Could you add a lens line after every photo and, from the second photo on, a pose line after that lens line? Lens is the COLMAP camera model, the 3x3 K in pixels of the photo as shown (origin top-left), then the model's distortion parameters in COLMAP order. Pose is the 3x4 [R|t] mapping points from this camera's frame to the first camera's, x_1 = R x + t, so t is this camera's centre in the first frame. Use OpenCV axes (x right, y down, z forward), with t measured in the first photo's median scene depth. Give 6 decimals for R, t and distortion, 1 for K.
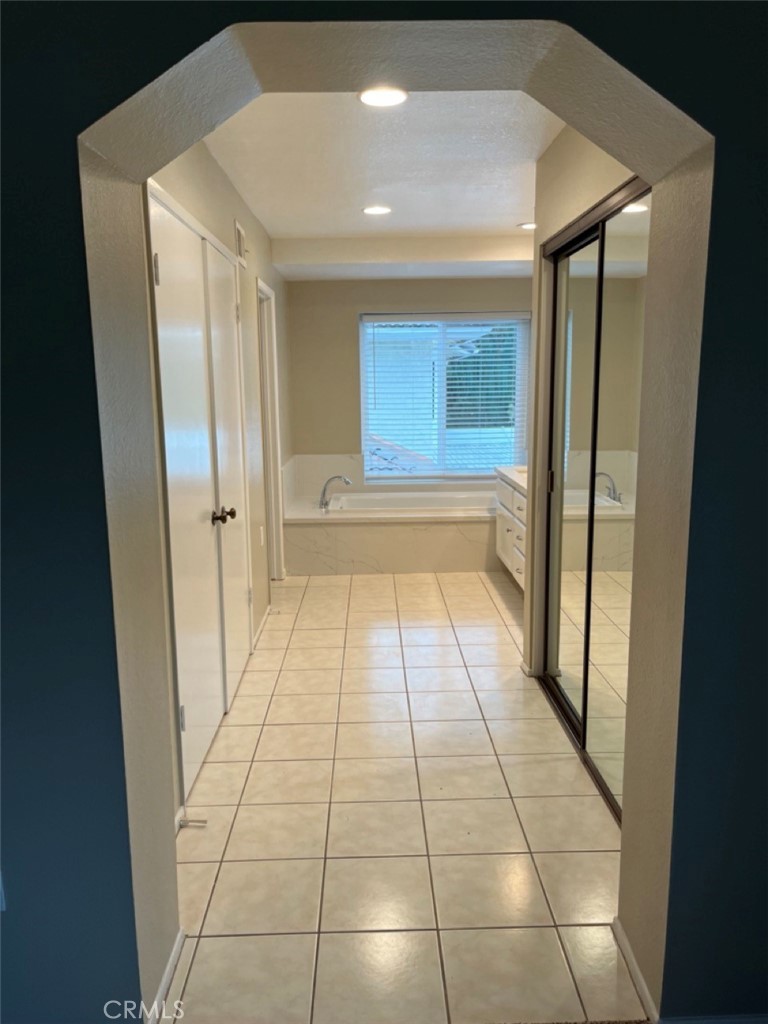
lens RADIAL K [[779.4, 0, 385.9], [0, 779.4, 512.3], [0, 0, 1]] dist [0.049546, -0.024149]
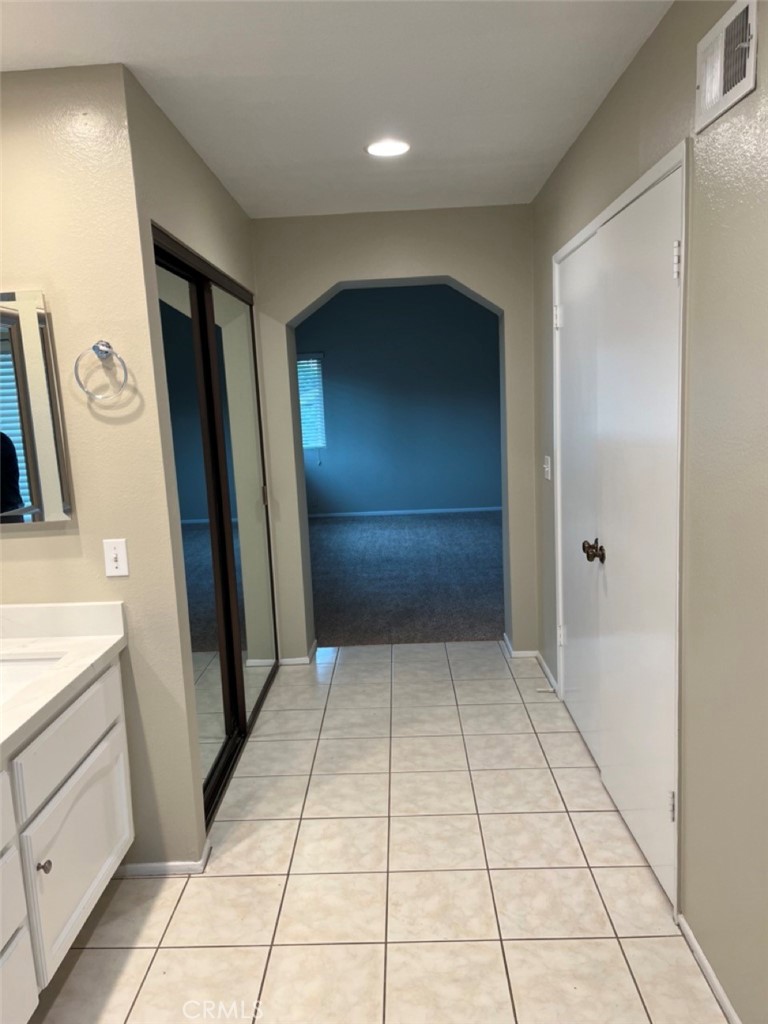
lens RADIAL K [[779.4, 0, 384.7], [0, 779.4, 512.6], [0, 0, 1]] dist [0.049546, -0.024149]
pose [[-0.997974, 0.045892, 0.044068, -0.017895], [0.057760, 0.943937, 0.325033, -0.354705], [-0.026681, 0.326920, -0.944675, 1.936762]]
